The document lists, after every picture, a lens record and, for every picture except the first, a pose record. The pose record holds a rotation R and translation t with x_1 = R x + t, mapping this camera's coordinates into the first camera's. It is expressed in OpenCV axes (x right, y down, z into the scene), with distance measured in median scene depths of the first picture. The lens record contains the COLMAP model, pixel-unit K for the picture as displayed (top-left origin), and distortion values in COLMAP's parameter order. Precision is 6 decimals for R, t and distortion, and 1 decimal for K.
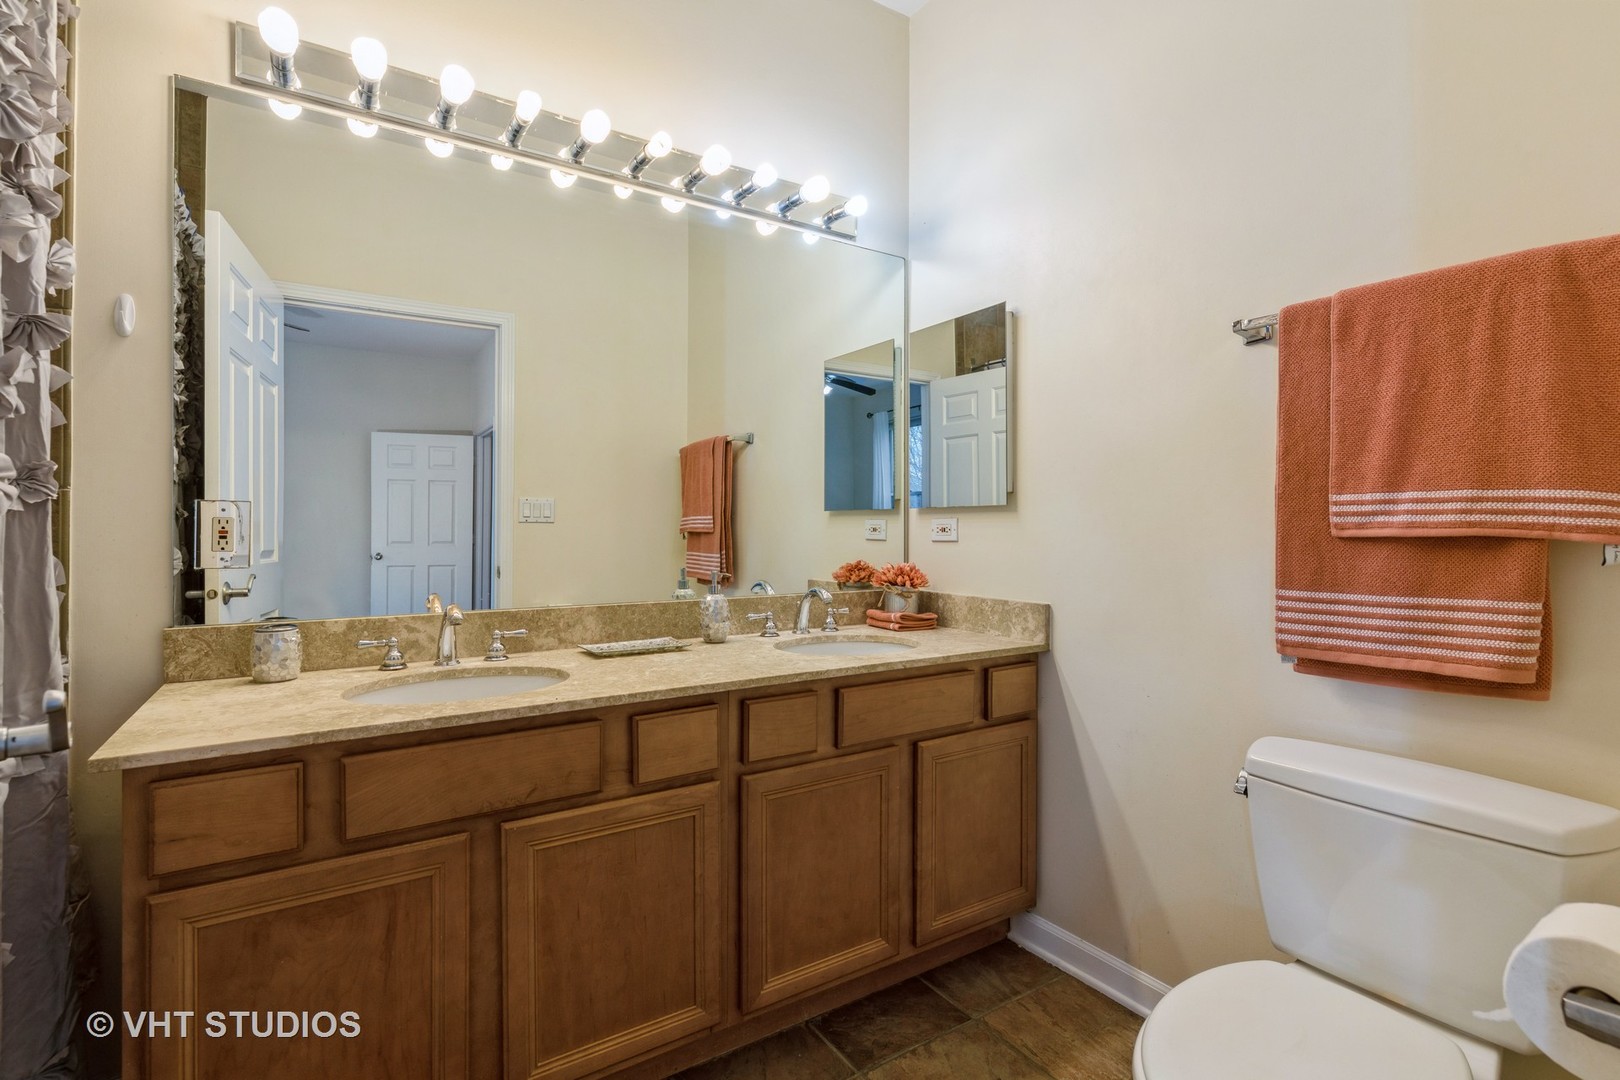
lens RADIAL K [[754.7, 0, 808.6], [0, 754.7, 536.6], [0, 0, 1]] dist [-0.004402, 0.002484]
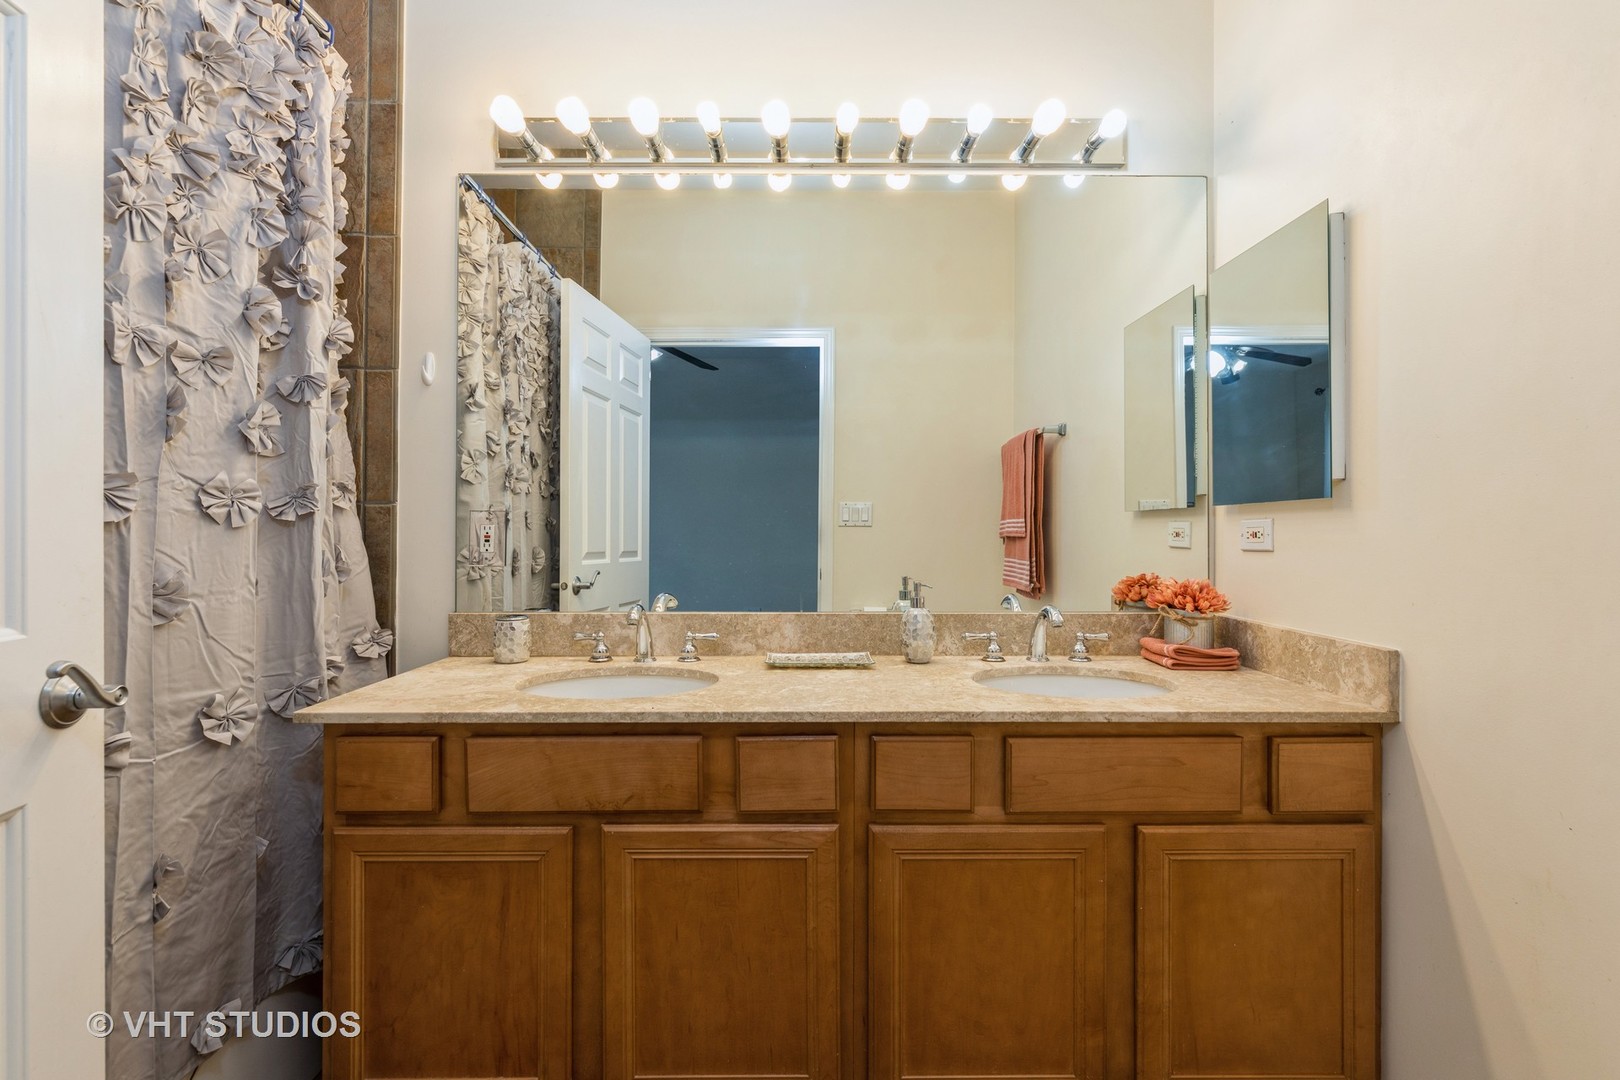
lens RADIAL K [[754.7, 0, 810.0], [0, 754.7, 533.2], [0, 0, 1]] dist [-0.004402, 0.002484]
pose [[0.844422, -0.000193, -0.535679, 0.286130], [-0.004911, 0.999955, -0.008101, -0.003673], [0.535656, 0.009472, 0.844383, 0.221939]]
